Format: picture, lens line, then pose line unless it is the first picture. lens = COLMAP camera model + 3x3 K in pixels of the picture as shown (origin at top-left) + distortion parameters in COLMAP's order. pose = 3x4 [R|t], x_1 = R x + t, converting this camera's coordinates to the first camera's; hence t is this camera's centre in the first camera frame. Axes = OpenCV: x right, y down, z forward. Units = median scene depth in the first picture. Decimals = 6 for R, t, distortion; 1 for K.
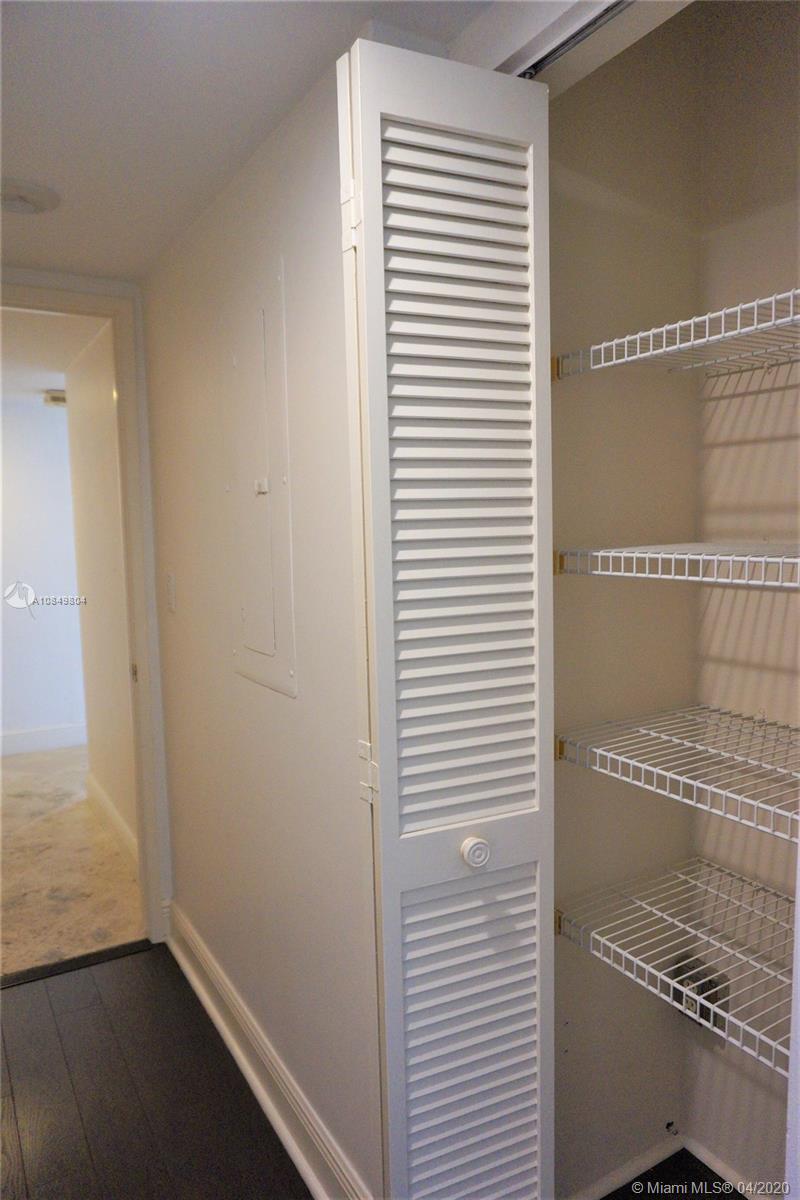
lens RADIAL K [[909.0, 0, 392.4], [0, 909.0, 597.7], [0, 0, 1]] dist [-0.007312, 0.005808]
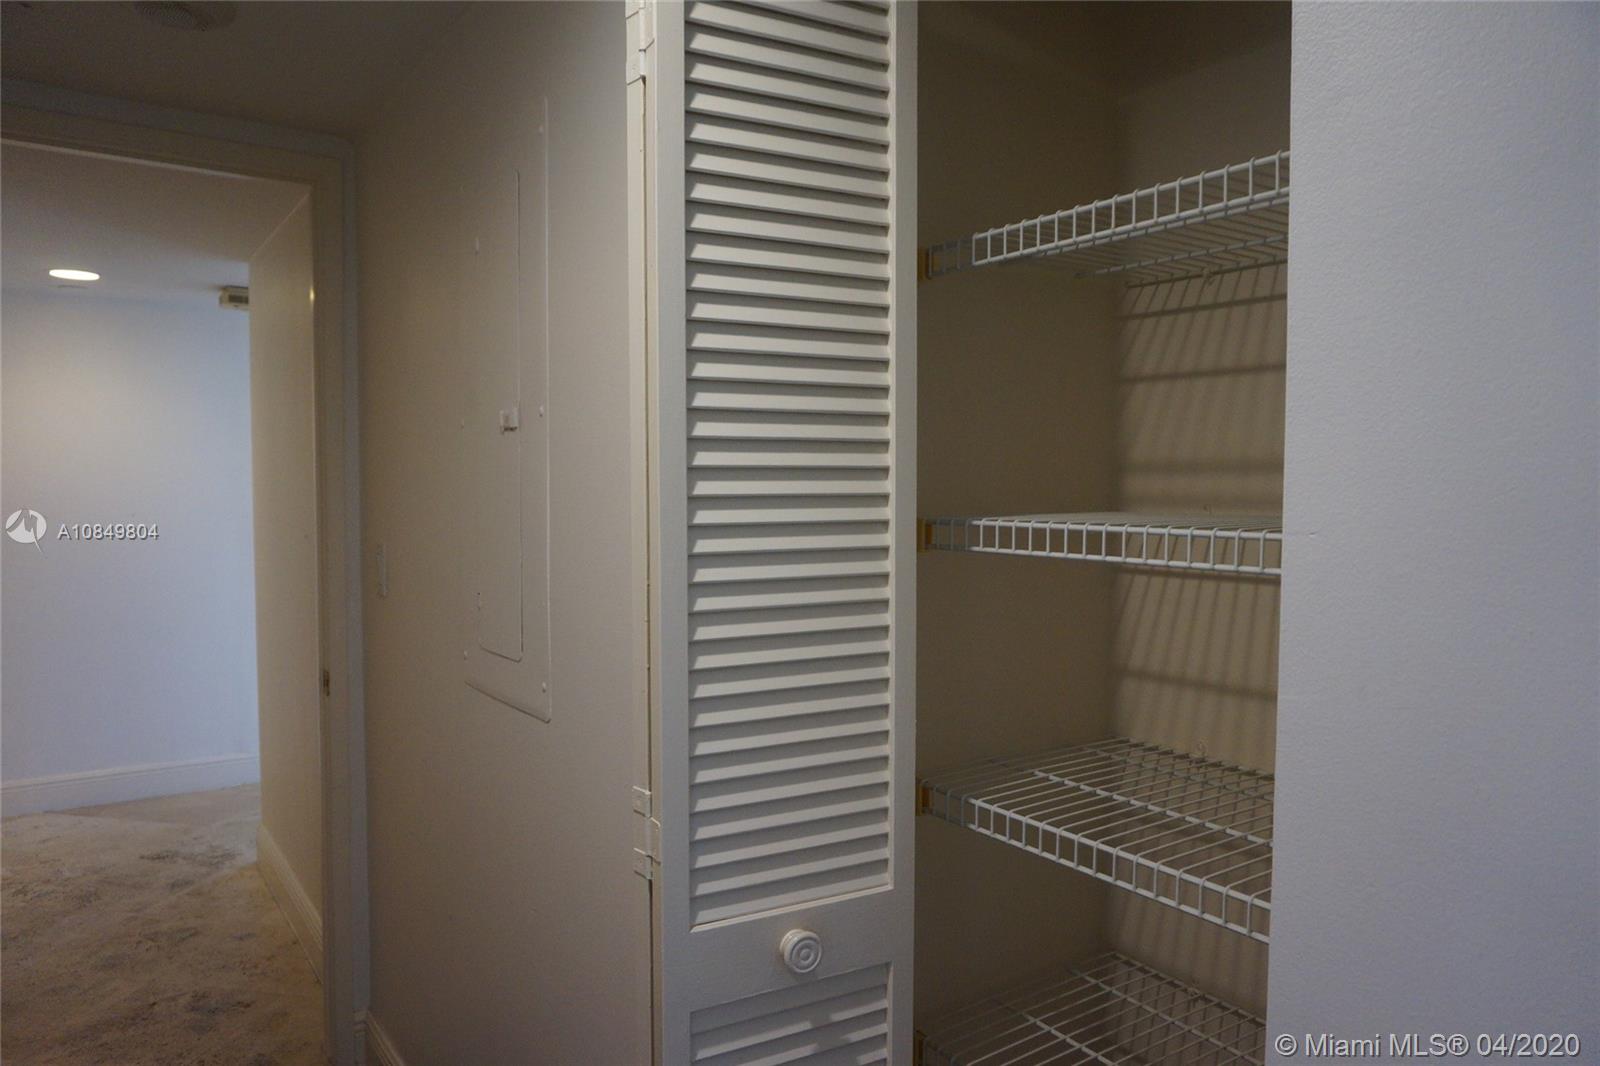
lens RADIAL K [[1088.7, 0, 807.9], [0, 1088.7, 530.2], [0, 0, 1]] dist [-0.008000, 0.016614]
pose [[0.996619, 0.021801, 0.079211, 0.024138], [-0.017234, 0.998174, -0.057896, 0.008992], [-0.080328, 0.056335, 0.995175, 0.158654]]
